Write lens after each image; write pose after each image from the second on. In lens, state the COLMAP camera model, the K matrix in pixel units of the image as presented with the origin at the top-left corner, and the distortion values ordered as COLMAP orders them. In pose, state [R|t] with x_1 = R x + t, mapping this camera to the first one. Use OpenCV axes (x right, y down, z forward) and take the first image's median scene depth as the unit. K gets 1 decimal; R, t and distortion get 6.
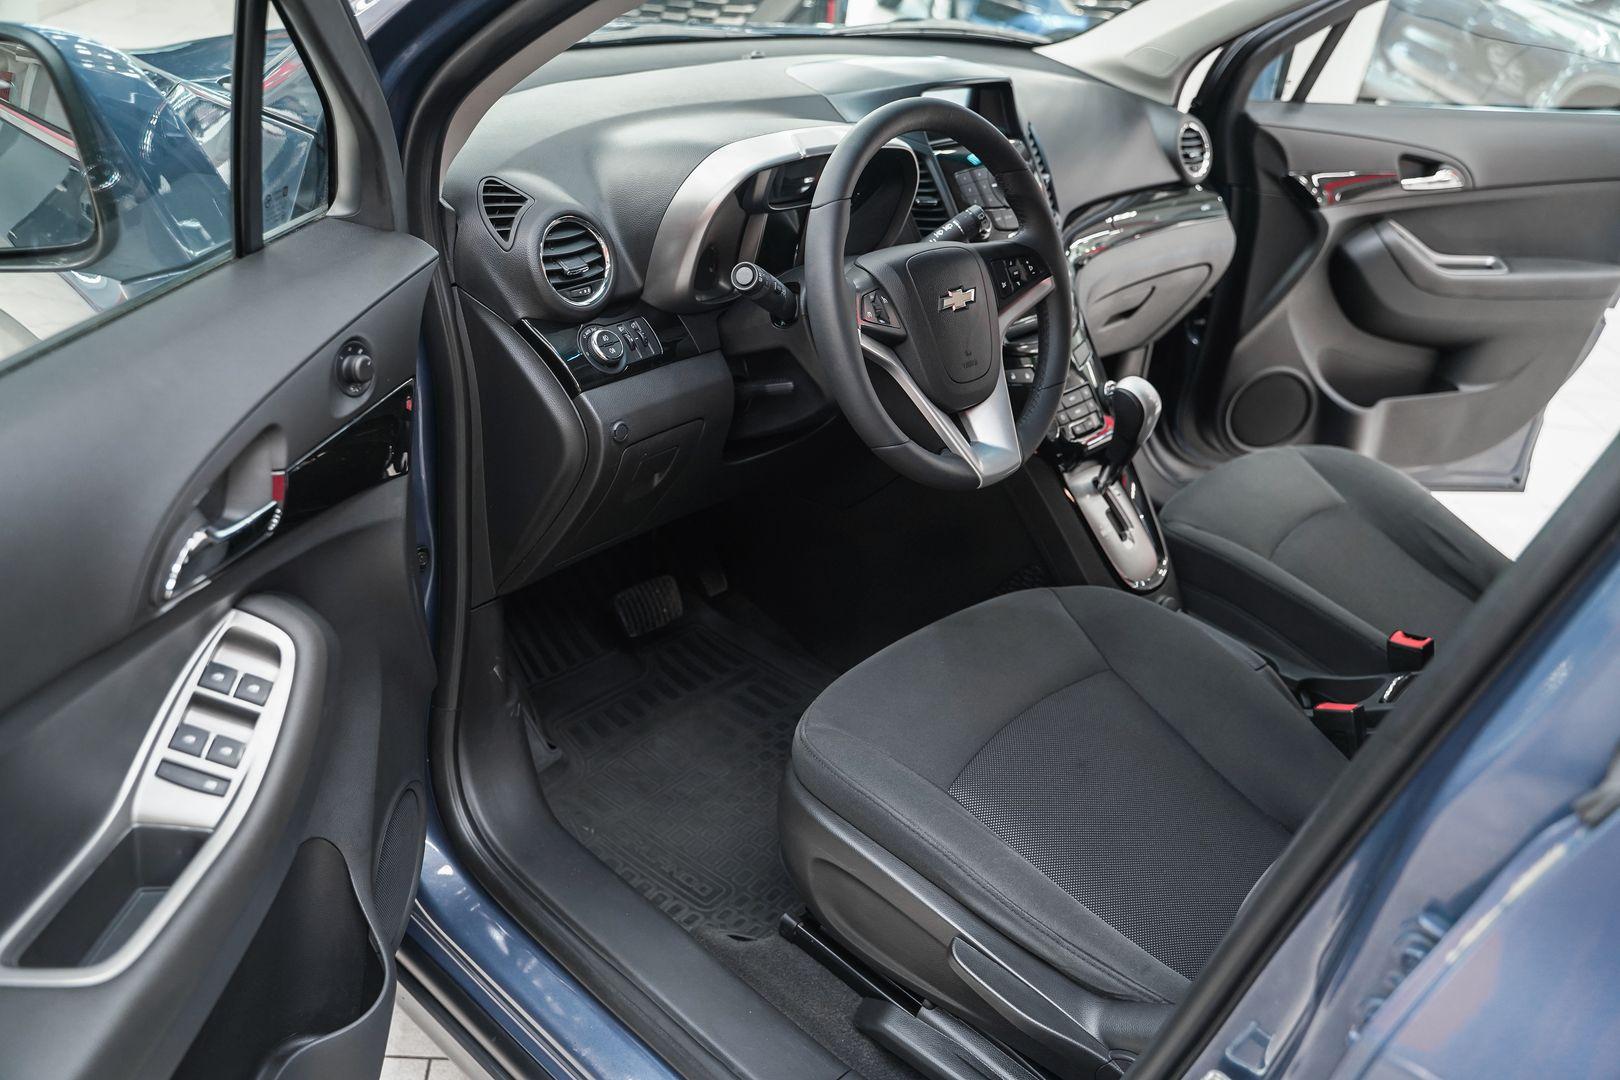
lens RADIAL K [[1297.8, 0, 810.0], [0, 1297.8, 540.0], [0, 0, 1]] dist [-0.139394, 0.127262]
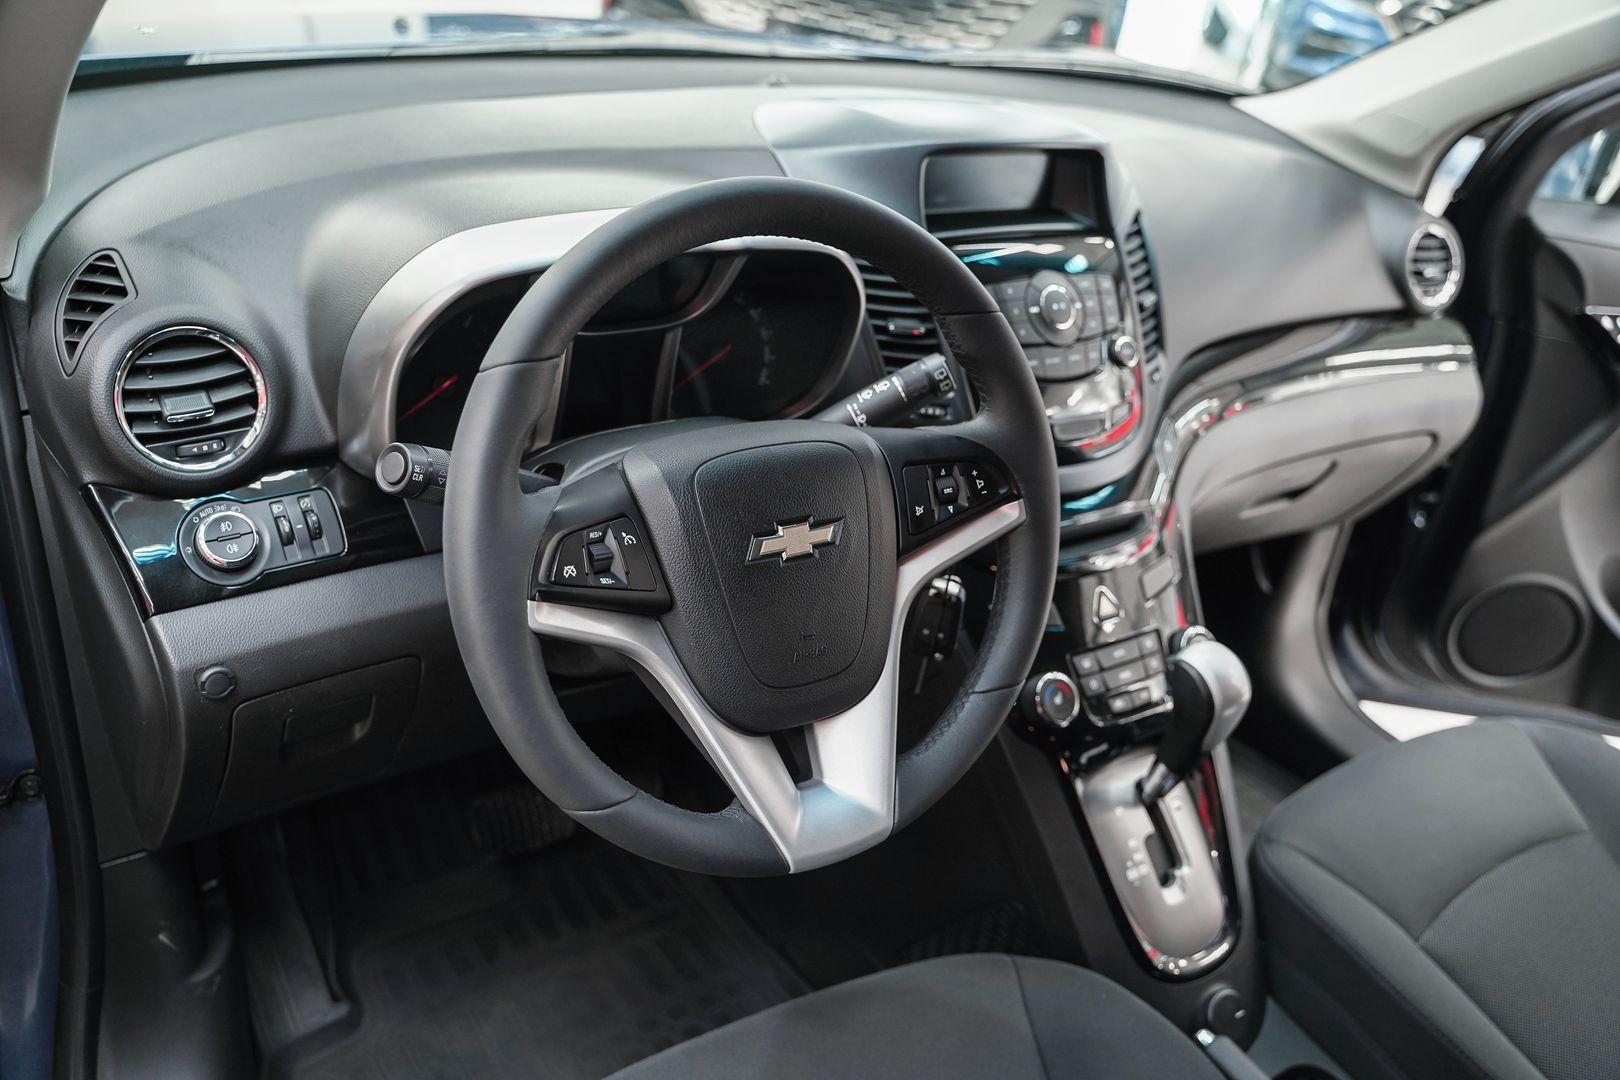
lens RADIAL K [[1297.8, 0, 810.0], [0, 1297.8, 540.0], [0, 0, 1]] dist [-0.139394, 0.127262]
pose [[0.966573, 0.143233, -0.212653, 0.181041], [-0.146254, 0.989246, 0.001540, -0.142425], [0.210587, 0.029613, 0.977127, 0.342557]]
